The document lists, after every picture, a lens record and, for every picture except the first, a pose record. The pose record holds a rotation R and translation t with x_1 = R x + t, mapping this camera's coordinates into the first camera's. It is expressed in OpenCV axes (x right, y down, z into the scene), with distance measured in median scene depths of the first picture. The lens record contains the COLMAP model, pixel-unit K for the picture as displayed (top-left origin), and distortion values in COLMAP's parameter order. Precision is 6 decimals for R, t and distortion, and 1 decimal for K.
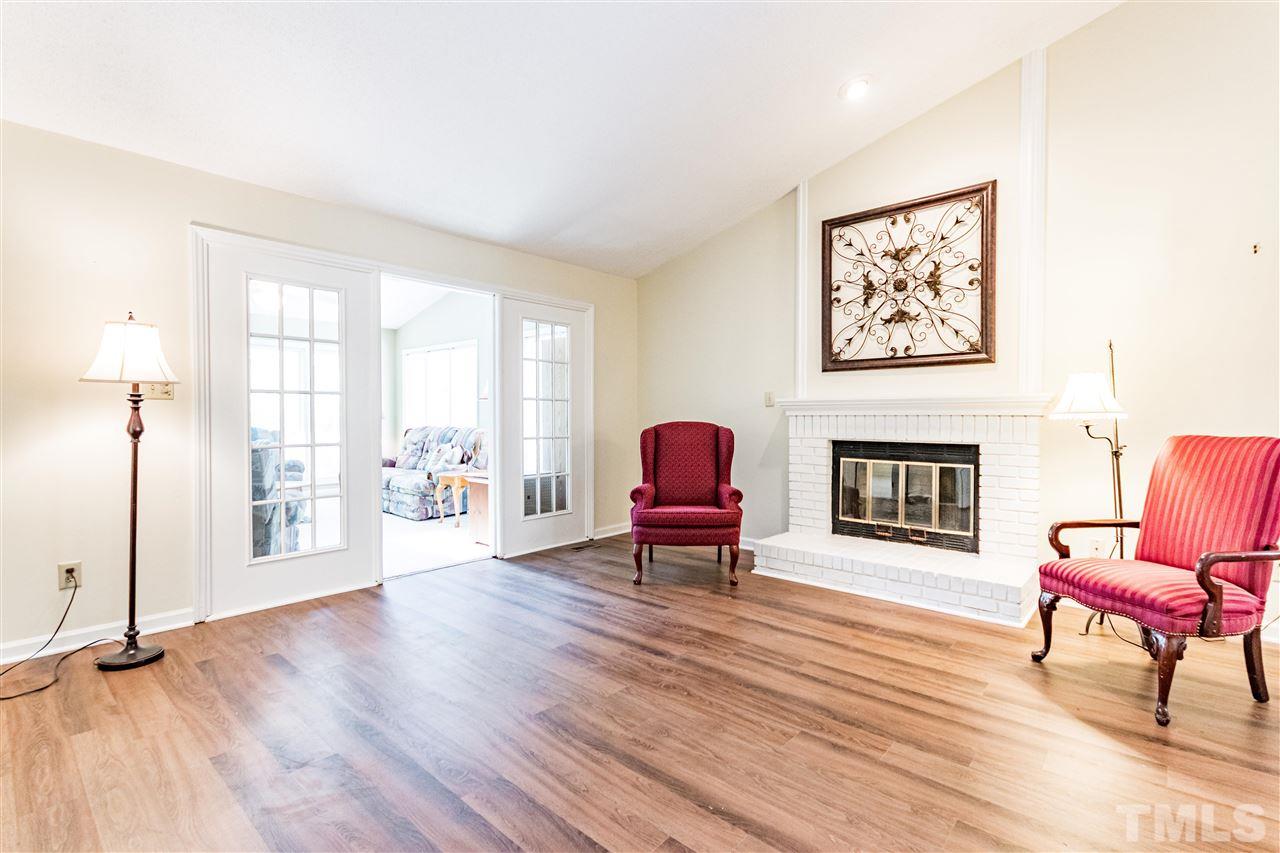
lens RADIAL K [[588.5, 0, 638.4], [0, 588.5, 419.7], [0, 0, 1]] dist [0.001168, -0.002305]
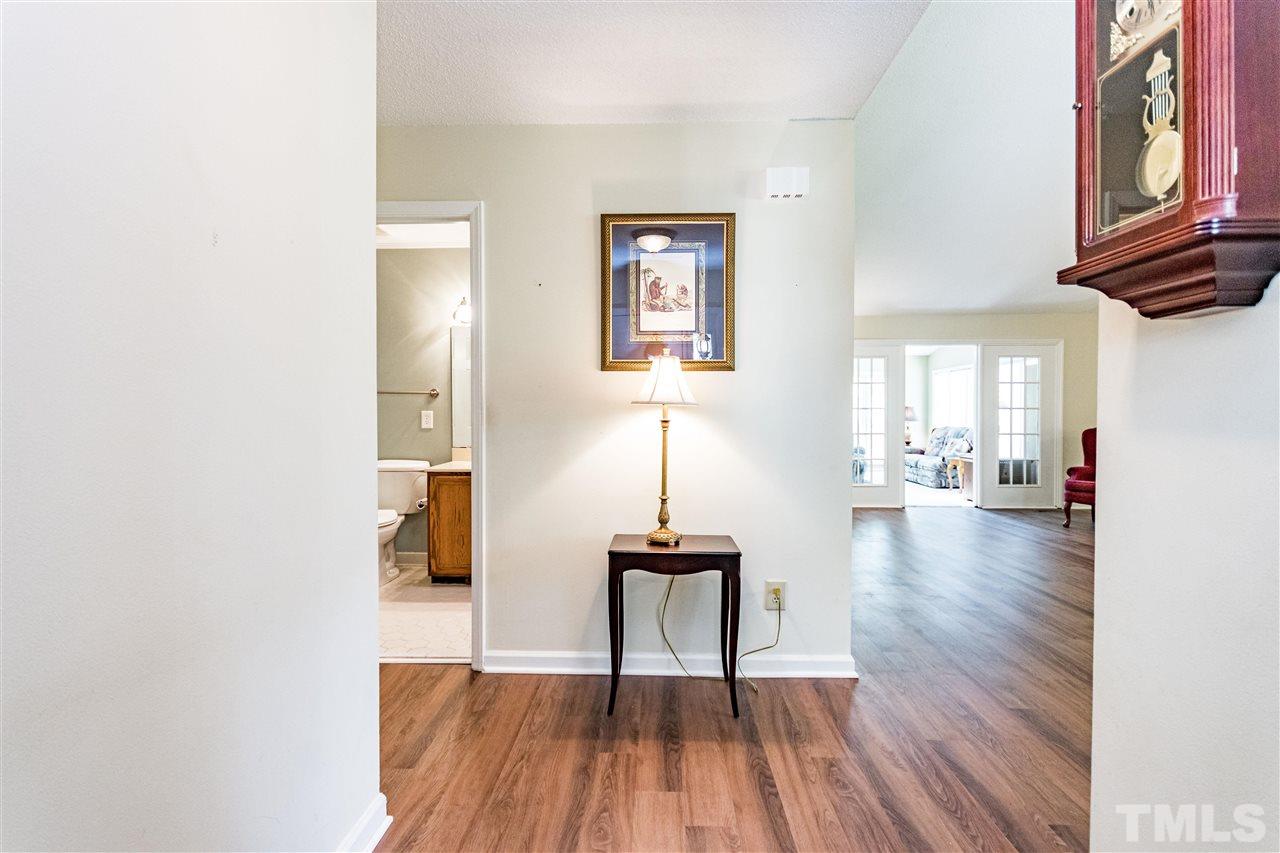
lens RADIAL K [[588.5, 0, 637.0], [0, 588.5, 424.1], [0, 0, 1]] dist [0.001168, -0.002305]
pose [[0.642813, 0.008185, -0.765979, 0.358928], [-0.002486, 0.999960, 0.008599, -0.005310], [0.766019, -0.003624, 0.642808, -0.689639]]
